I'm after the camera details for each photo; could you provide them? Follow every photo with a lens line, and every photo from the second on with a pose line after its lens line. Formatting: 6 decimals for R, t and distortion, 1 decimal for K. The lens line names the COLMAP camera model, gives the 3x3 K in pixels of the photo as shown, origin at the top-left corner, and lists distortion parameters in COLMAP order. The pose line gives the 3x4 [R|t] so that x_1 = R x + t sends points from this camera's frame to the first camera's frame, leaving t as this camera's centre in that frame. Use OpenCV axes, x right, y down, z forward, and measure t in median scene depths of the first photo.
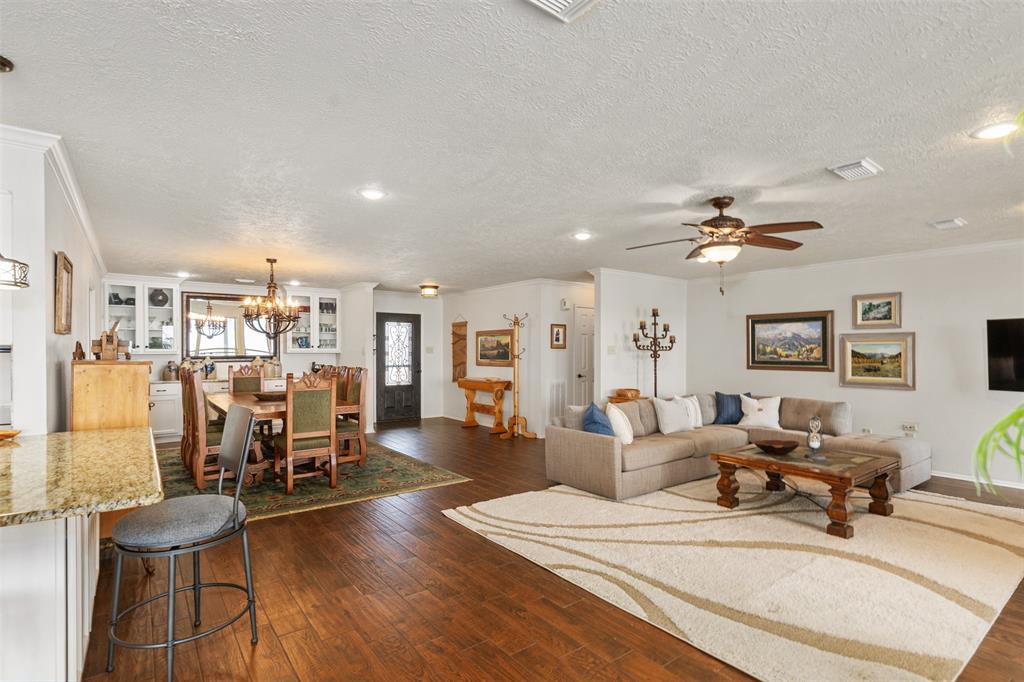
lens RADIAL K [[490.2, 0, 508.8], [0, 490.2, 348.5], [0, 0, 1]] dist [-0.009821, 0.000109]
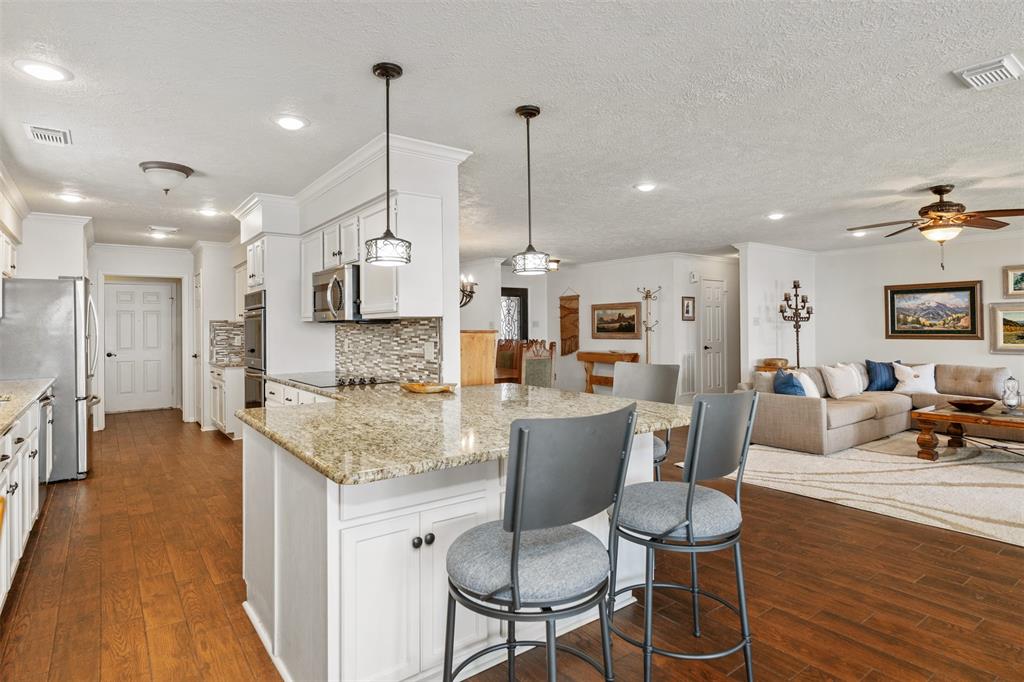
lens RADIAL K [[542.5, 0, 498.4], [0, 542.5, 319.2], [0, 0, 1]] dist [-0.003250, -0.000792]
pose [[0.999803, -0.009516, -0.017404, -0.320572], [0.009343, 0.999906, -0.009999, 0.005349], [0.017498, 0.009834, 0.999799, -0.157780]]
